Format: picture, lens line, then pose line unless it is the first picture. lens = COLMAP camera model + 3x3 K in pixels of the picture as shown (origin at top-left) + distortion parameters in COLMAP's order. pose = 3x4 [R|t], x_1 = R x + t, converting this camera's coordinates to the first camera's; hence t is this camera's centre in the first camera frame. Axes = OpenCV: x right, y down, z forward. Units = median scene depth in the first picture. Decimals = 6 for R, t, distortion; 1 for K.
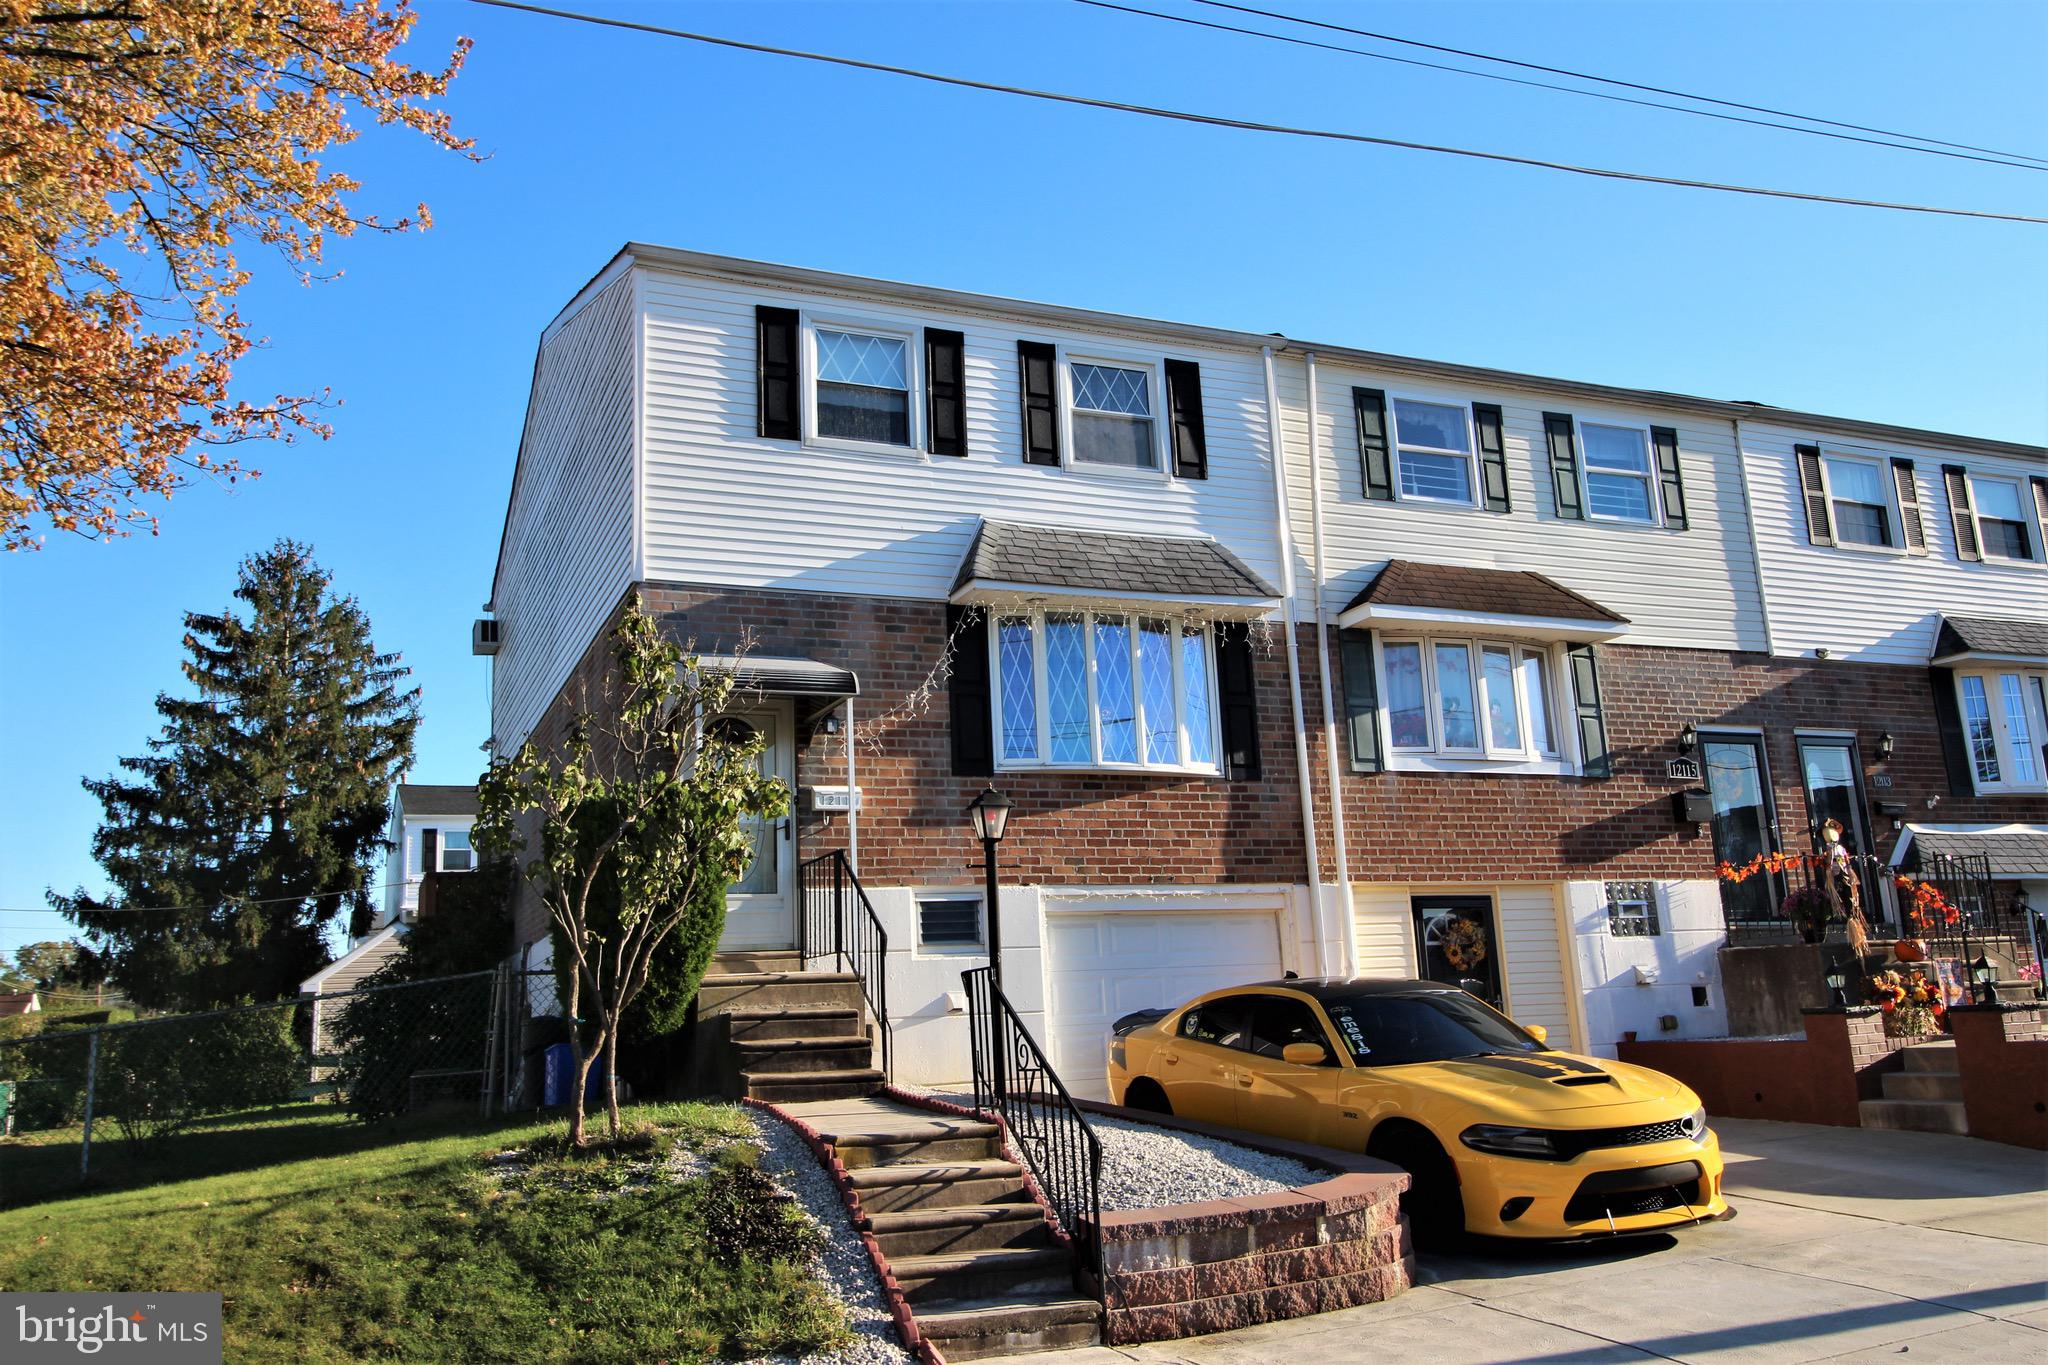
lens RADIAL K [[1618.5, 0, 994.0], [0, 1618.5, 679.5], [0, 0, 1]] dist [0.009773, 0.002330]
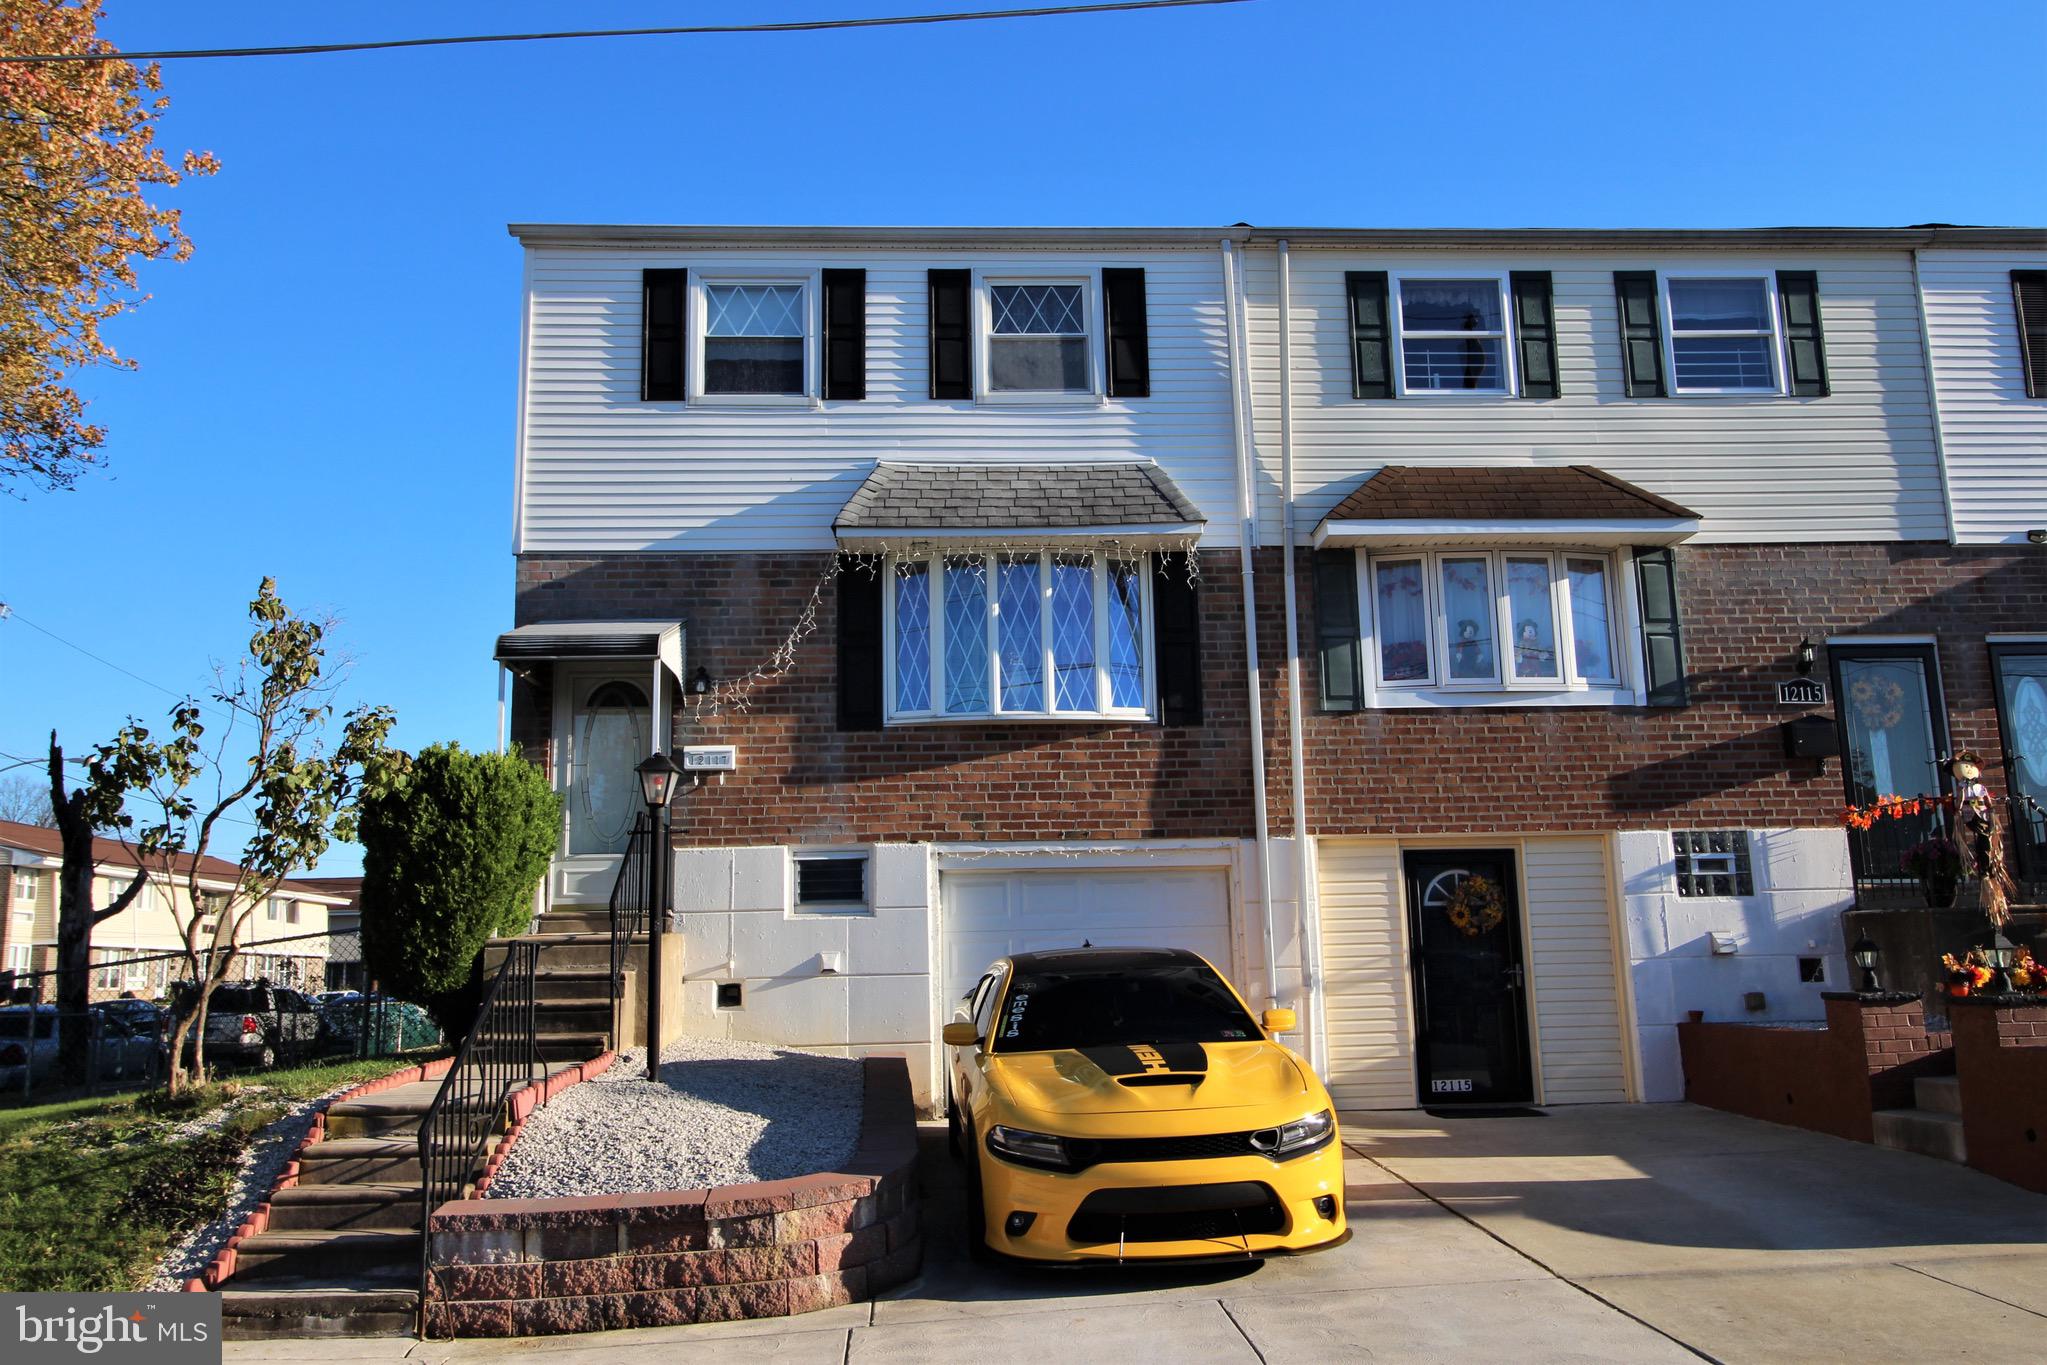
lens RADIAL K [[1617.7, 0, 993.5], [0, 1617.7, 679.5], [0, 0, 1]] dist [0.009773, 0.002330]
pose [[0.939608, -0.037733, -0.340166, 0.363850], [0.051717, 0.998145, 0.032135, 0.001861], [0.338322, -0.047787, 0.939816, 0.109171]]
